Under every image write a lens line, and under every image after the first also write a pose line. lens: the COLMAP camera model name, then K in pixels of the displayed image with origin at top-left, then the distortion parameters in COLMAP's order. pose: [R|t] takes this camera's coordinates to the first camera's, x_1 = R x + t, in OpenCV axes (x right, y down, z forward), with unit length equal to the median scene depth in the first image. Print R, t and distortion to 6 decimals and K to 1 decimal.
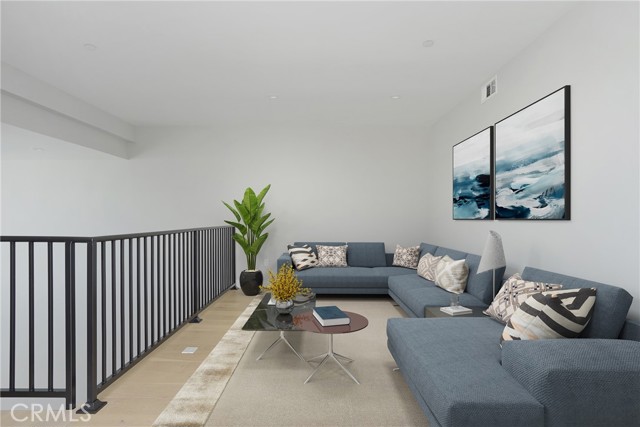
lens RADIAL K [[328.2, 0, 319.3], [0, 328.2, 224.5], [0, 0, 1]] dist [0.000462, -0.000057]
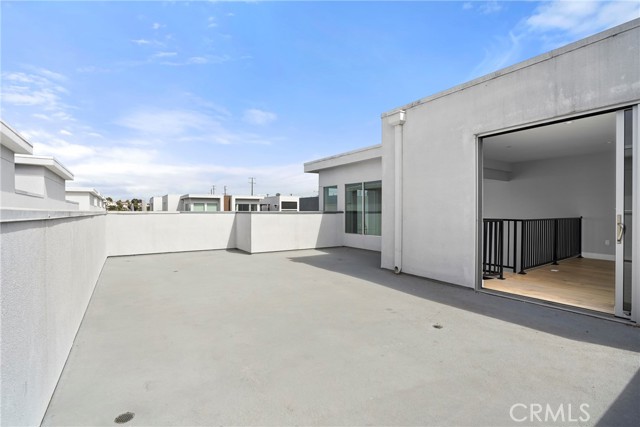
lens RADIAL K [[302.5, 0, 320.9], [0, 302.5, 218.9], [0, 0, 1]] dist [-0.001269, -0.000366]
pose [[0.569368, 0.010562, -0.822015, 0.575217], [-0.009018, 0.999938, 0.006601, 0.028348], [0.822033, 0.003654, 0.569428, -2.186287]]
